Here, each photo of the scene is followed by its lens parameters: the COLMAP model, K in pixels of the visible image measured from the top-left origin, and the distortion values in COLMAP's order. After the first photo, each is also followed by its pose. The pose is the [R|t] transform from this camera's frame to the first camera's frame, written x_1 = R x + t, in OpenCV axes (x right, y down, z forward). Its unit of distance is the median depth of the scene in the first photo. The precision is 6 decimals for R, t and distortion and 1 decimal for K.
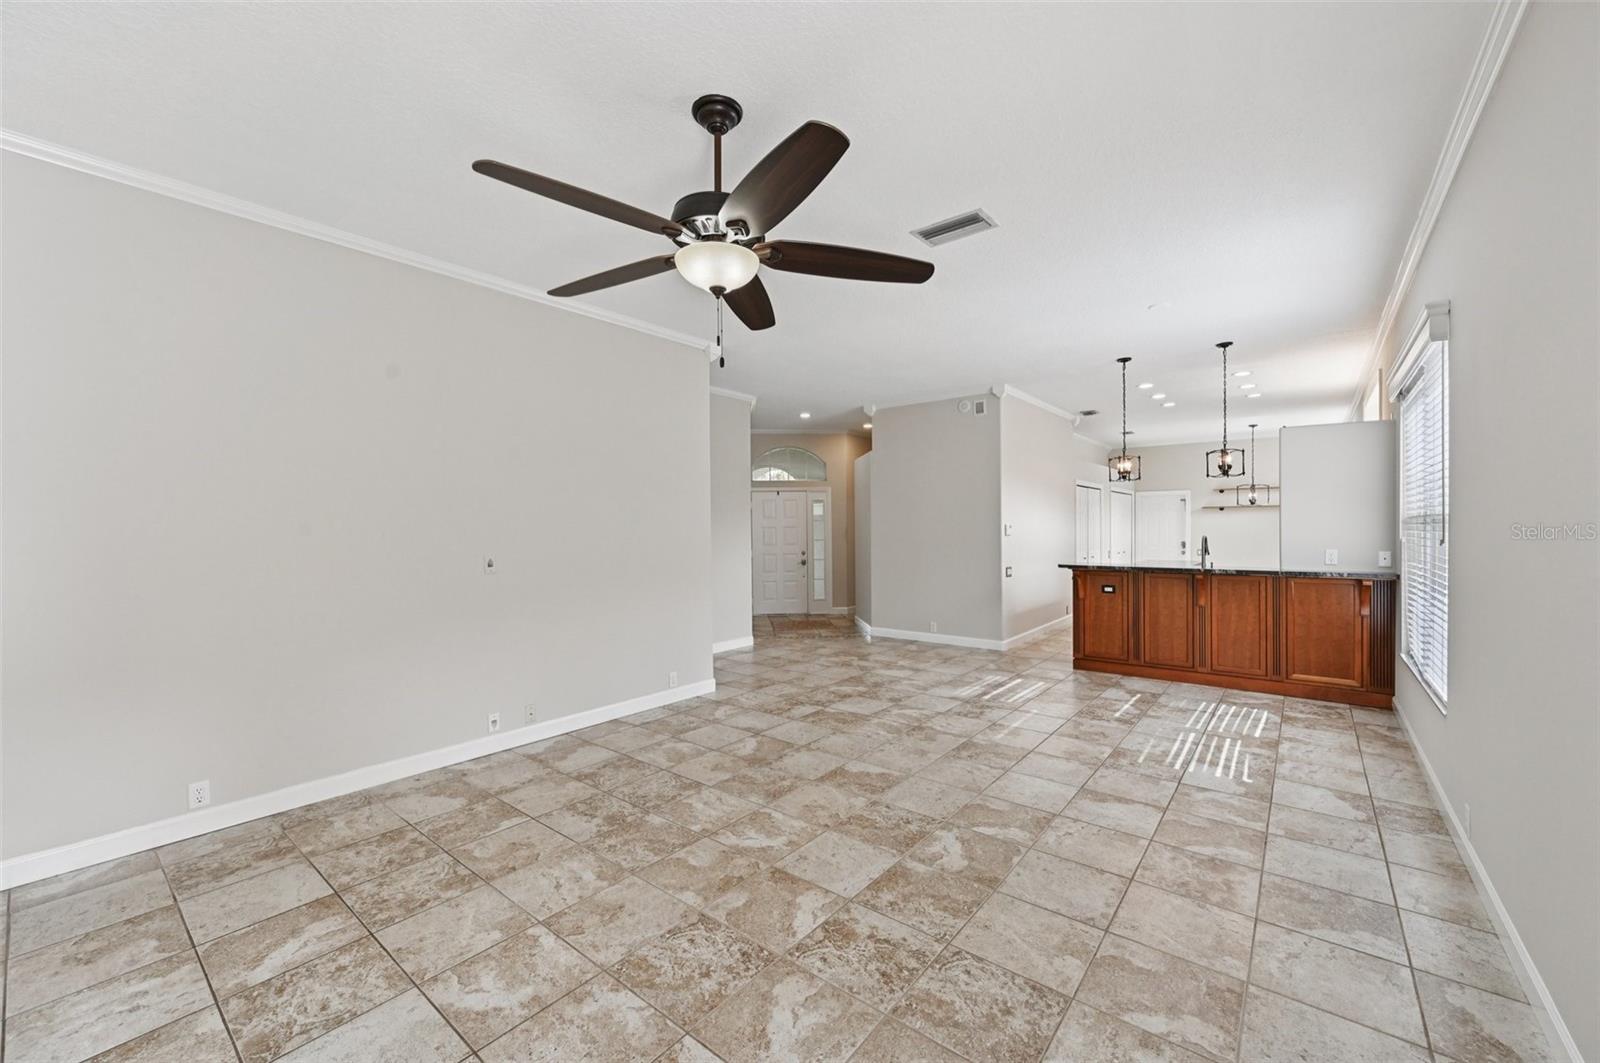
lens RADIAL K [[634.8, 0, 792.4], [0, 634.8, 534.1], [0, 0, 1]] dist [0.000970, 0.000500]
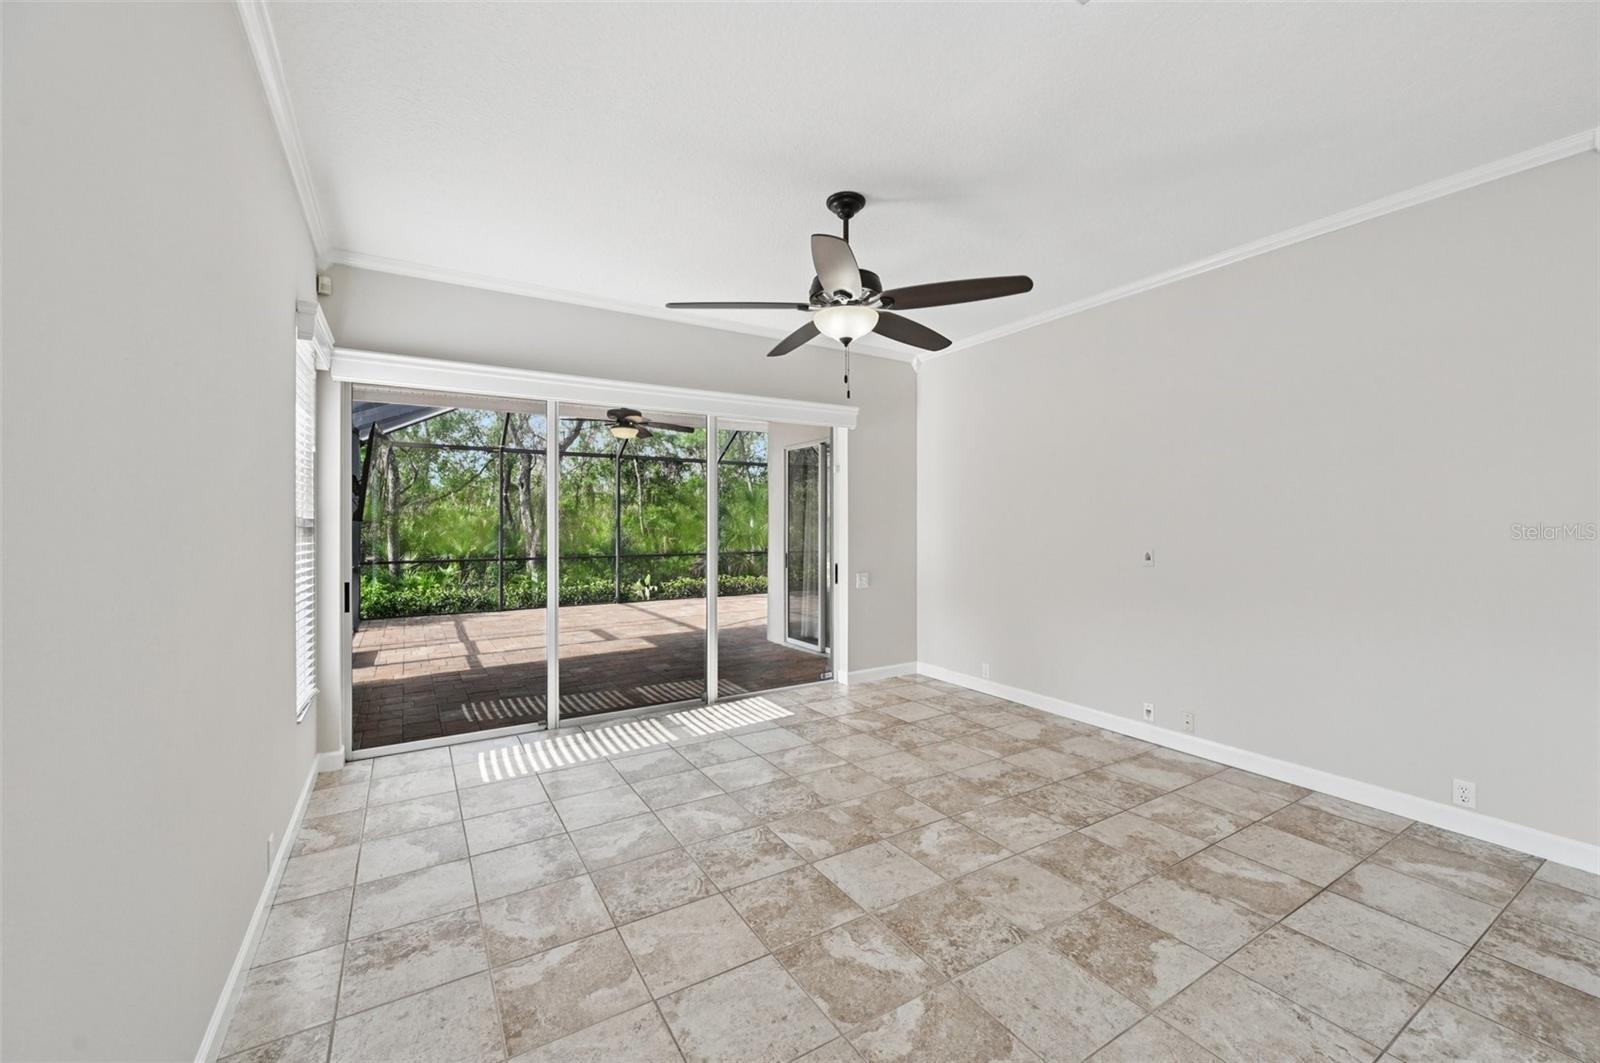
lens RADIAL K [[634.8, 0, 808.4], [0, 634.8, 526.3], [0, 0, 1]] dist [0.000970, 0.000500]
pose [[-0.320387, 0.010028, -0.947234, 0.839841], [-0.005108, 0.999911, 0.012314, -0.017337], [0.947273, 0.008784, -0.320308, 0.999322]]
